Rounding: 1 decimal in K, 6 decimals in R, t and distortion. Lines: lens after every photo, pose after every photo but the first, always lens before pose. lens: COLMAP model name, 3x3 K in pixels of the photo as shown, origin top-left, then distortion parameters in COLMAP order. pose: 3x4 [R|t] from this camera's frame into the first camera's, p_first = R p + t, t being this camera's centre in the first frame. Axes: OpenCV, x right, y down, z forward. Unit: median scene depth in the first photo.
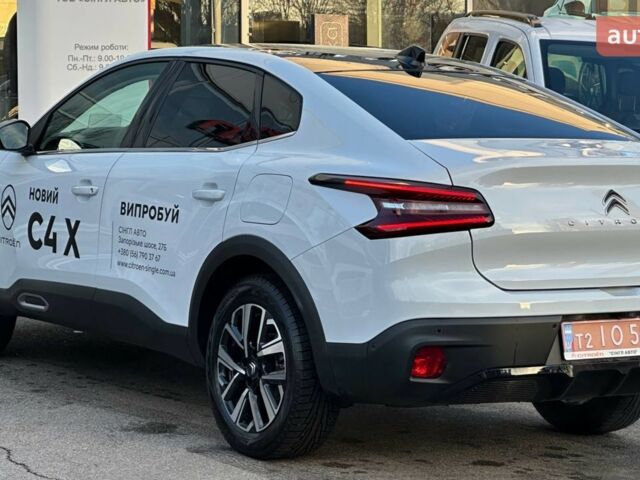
lens RADIAL K [[1988.7, 0, 320.0], [0, 1988.7, 240.0], [0, 0, 1]] dist [-0.536960, 14.667460]
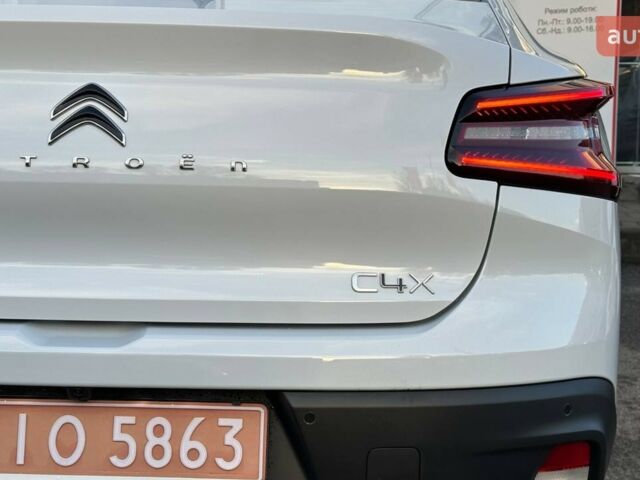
lens RADIAL K [[1208.3, 0, 320.0], [0, 1208.3, 240.0], [0, 0, 1]] dist [0.082949, 0.375454]
pose [[0.800374, 0.060248, -0.596466, 0.340553], [-0.039624, 0.998078, 0.047645, -0.007143], [0.598191, -0.014500, 0.801223, 0.835273]]
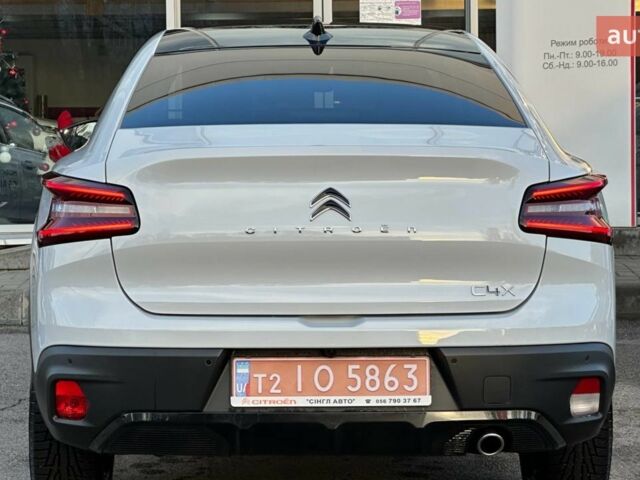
lens RADIAL K [[1988.7, 0, 320.0], [0, 1988.7, 240.0], [0, 0, 1]] dist [-0.536960, 14.667460]
pose [[0.839817, 0.010483, -0.542769, 0.566700], [-0.015833, 0.999861, -0.005186, -0.001295], [0.542639, 0.012949, 0.839866, 0.357507]]
